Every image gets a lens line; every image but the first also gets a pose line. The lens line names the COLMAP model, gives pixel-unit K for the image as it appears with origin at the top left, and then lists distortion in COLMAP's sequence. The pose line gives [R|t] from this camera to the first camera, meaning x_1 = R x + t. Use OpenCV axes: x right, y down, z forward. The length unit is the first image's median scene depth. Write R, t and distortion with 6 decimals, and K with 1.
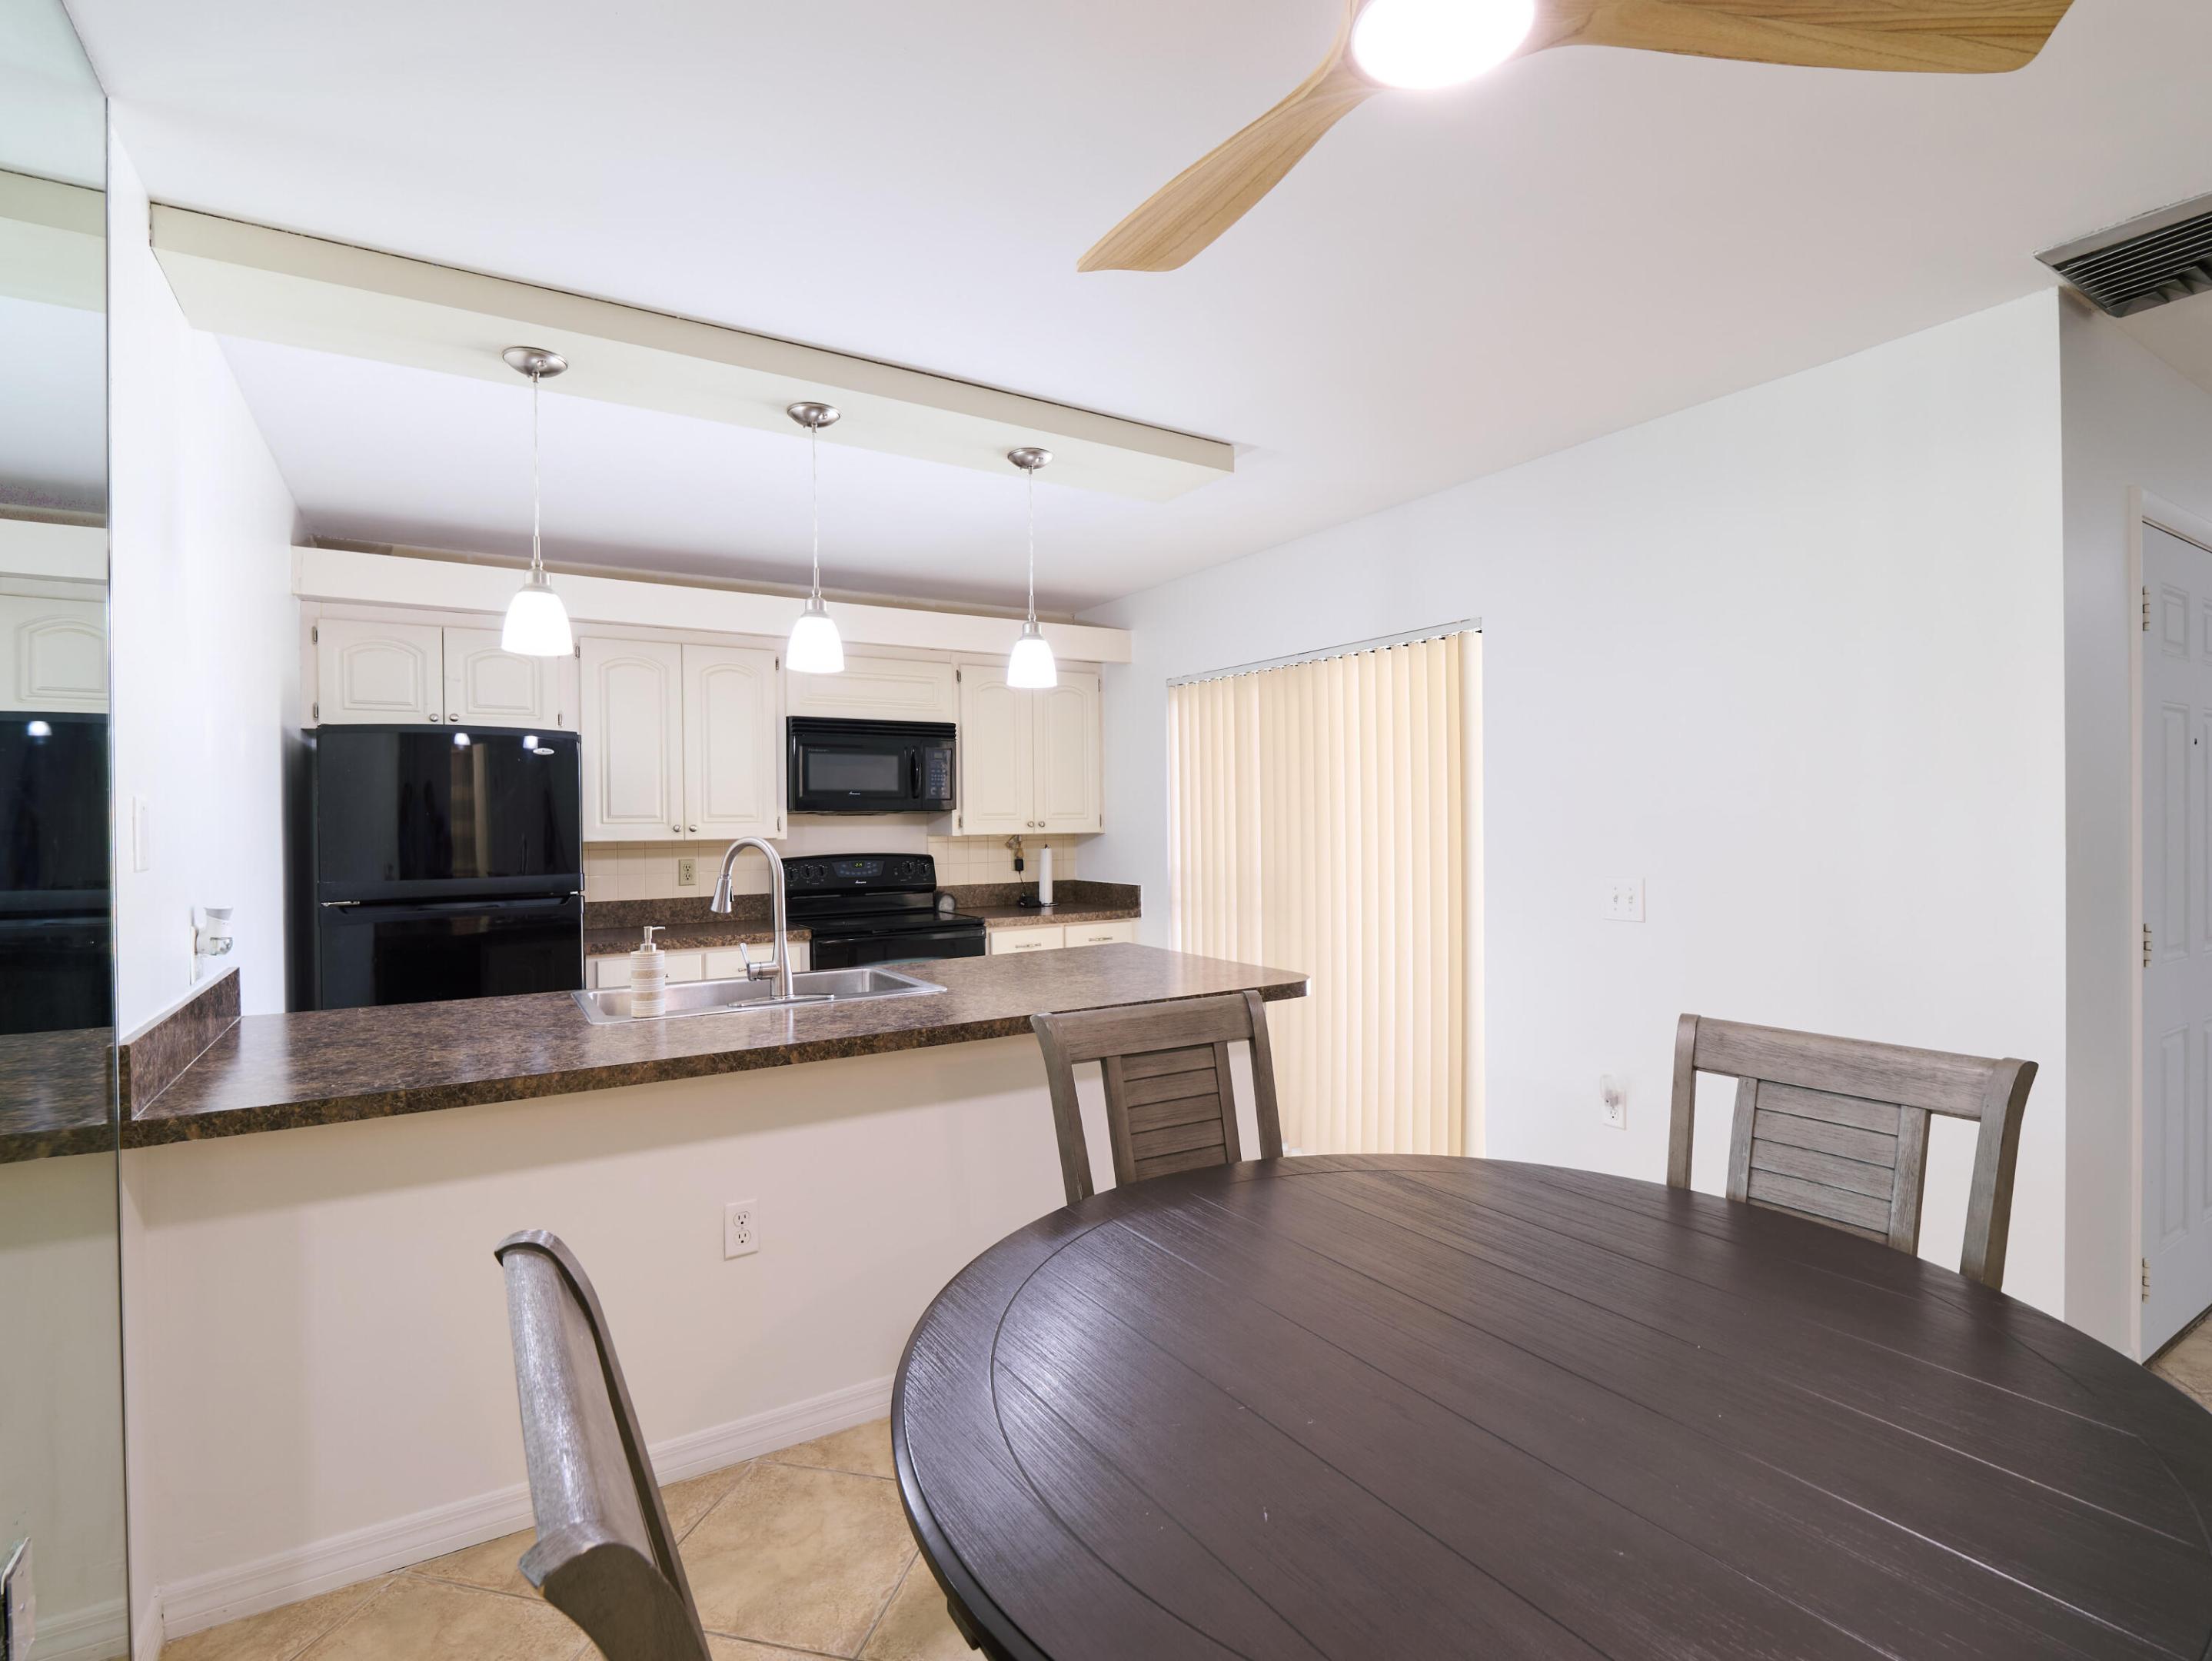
lens RADIAL K [[1079.9, 0, 1116.3], [0, 1079.9, 837.2], [0, 0, 1]] dist [-0.000543, -0.001400]
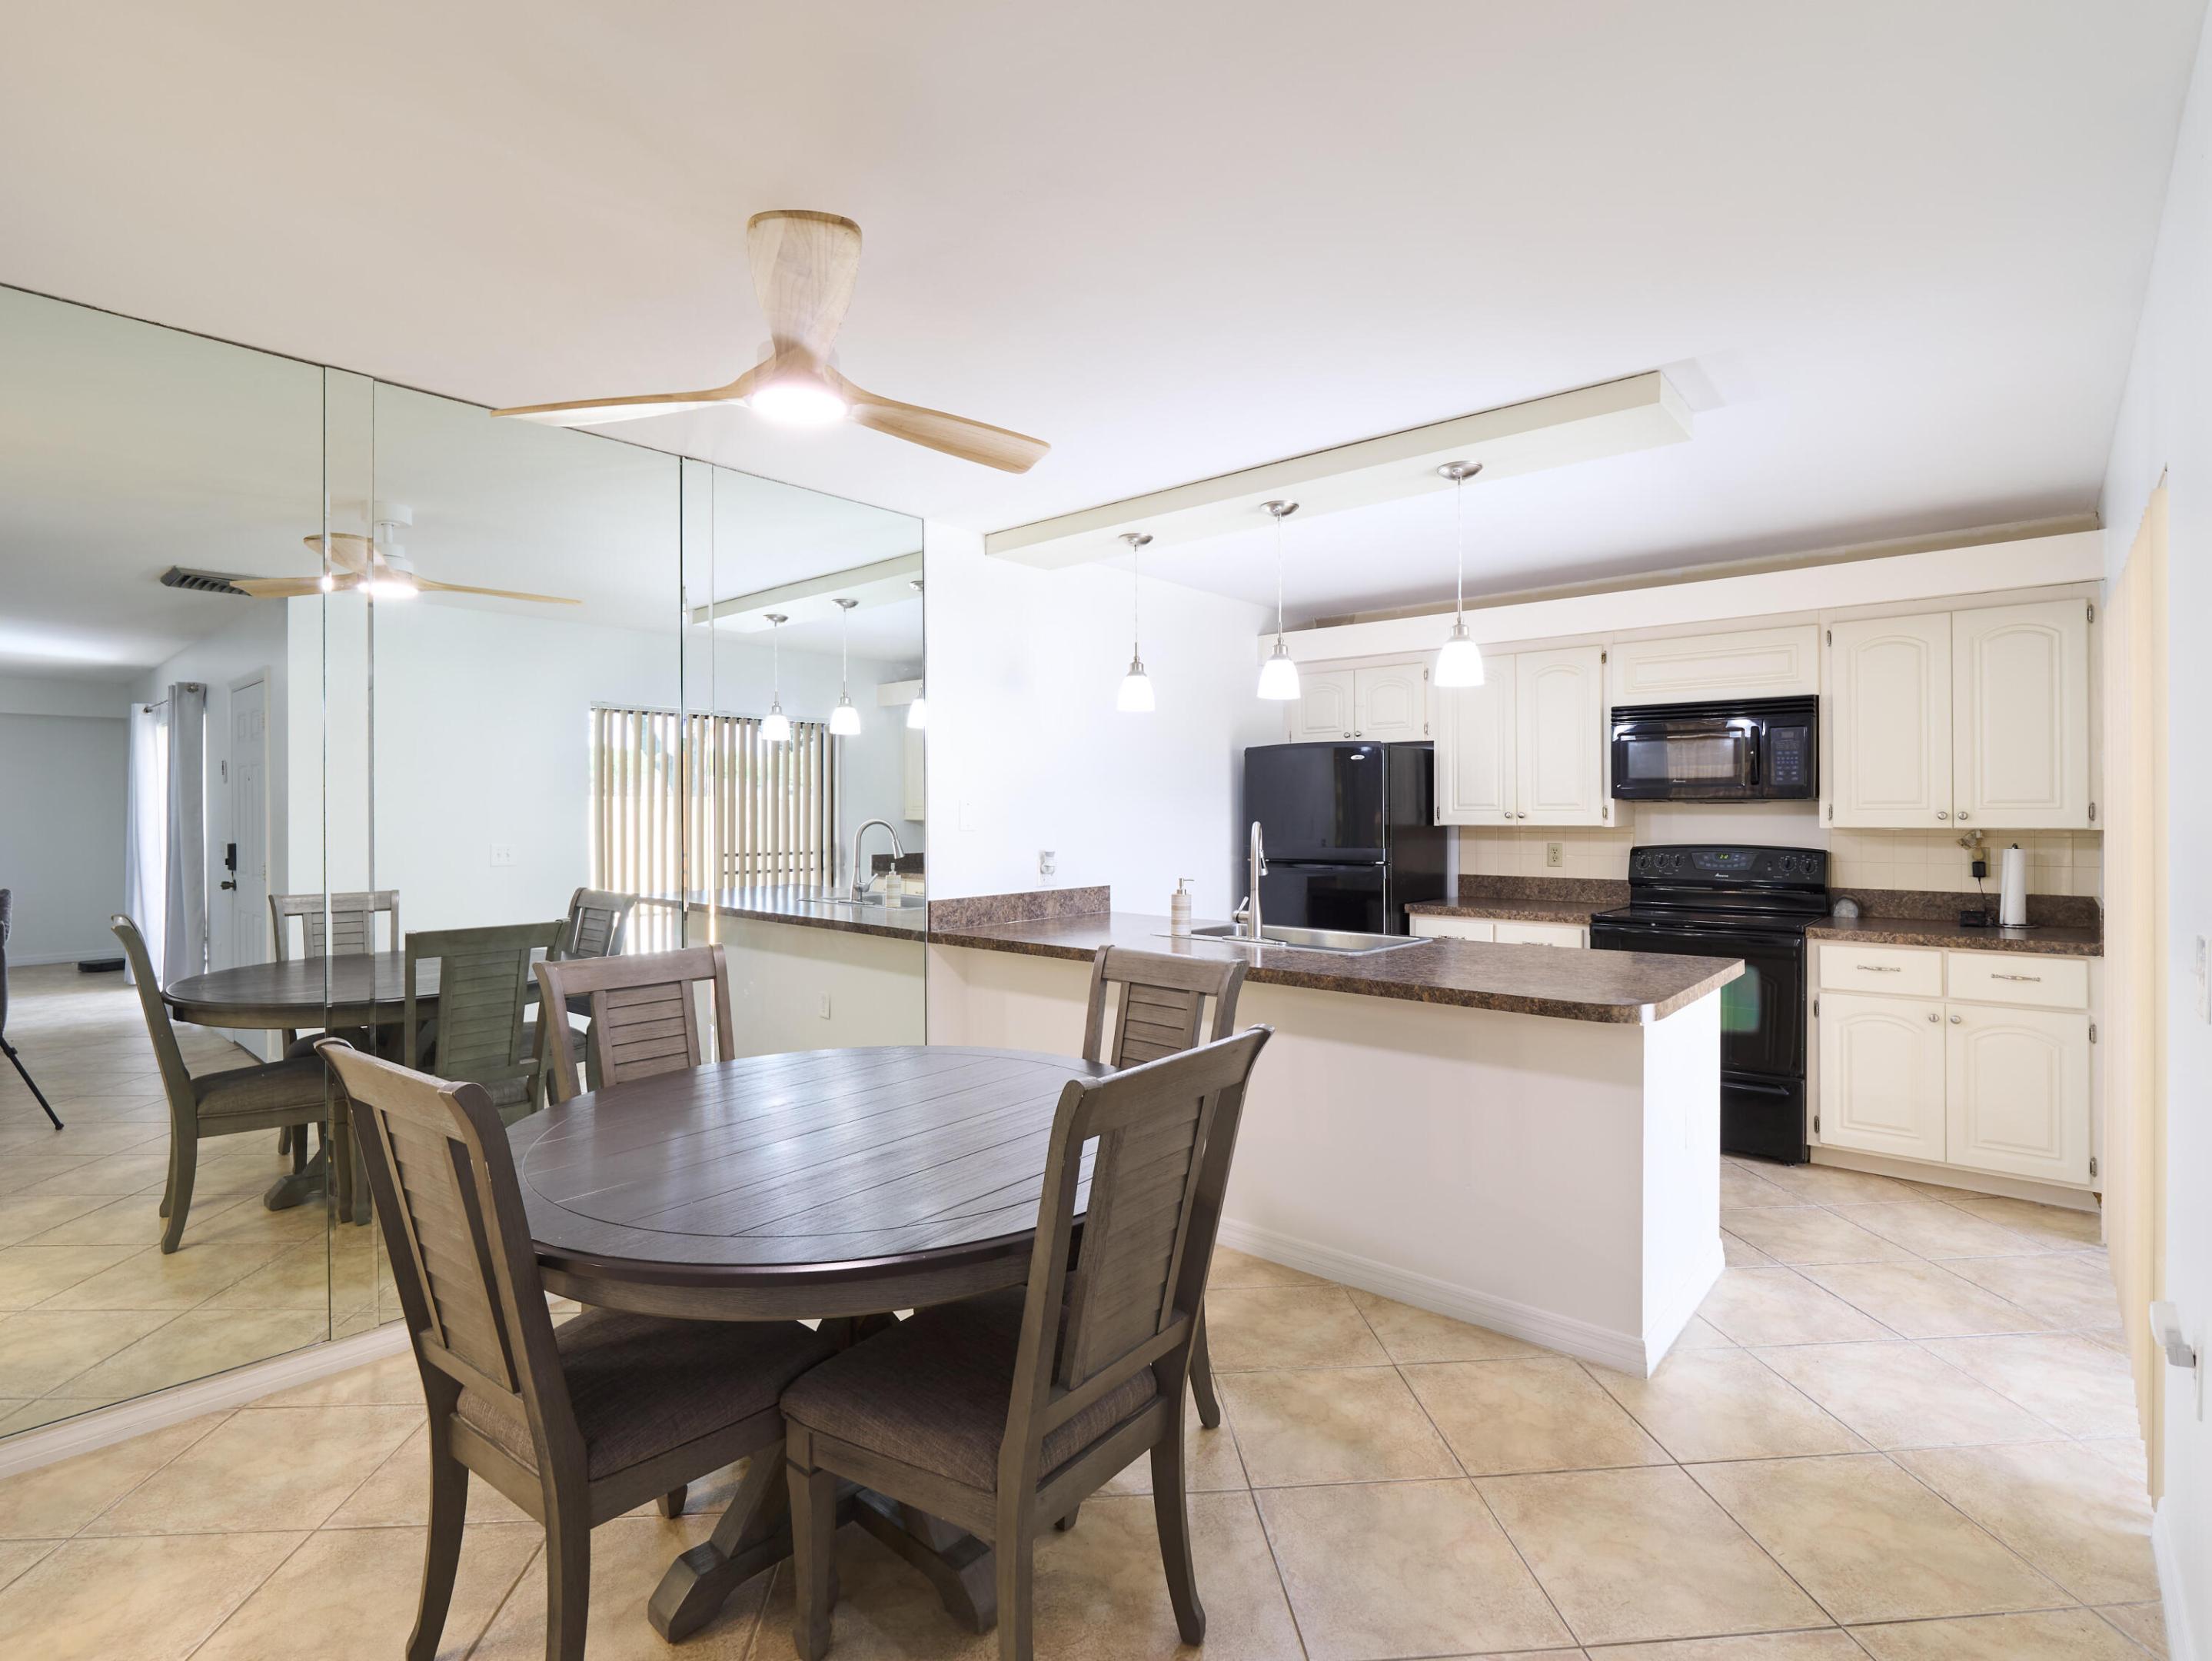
lens RADIAL K [[1079.9, 0, 1094.6], [0, 1079.9, 816.5], [0, 0, 1]] dist [-0.000543, -0.001400]
pose [[0.279348, 0.015664, -0.960062, 0.538825], [-0.013078, 0.999836, 0.012508, -0.014516], [0.960101, 0.009061, 0.279507, 0.236208]]
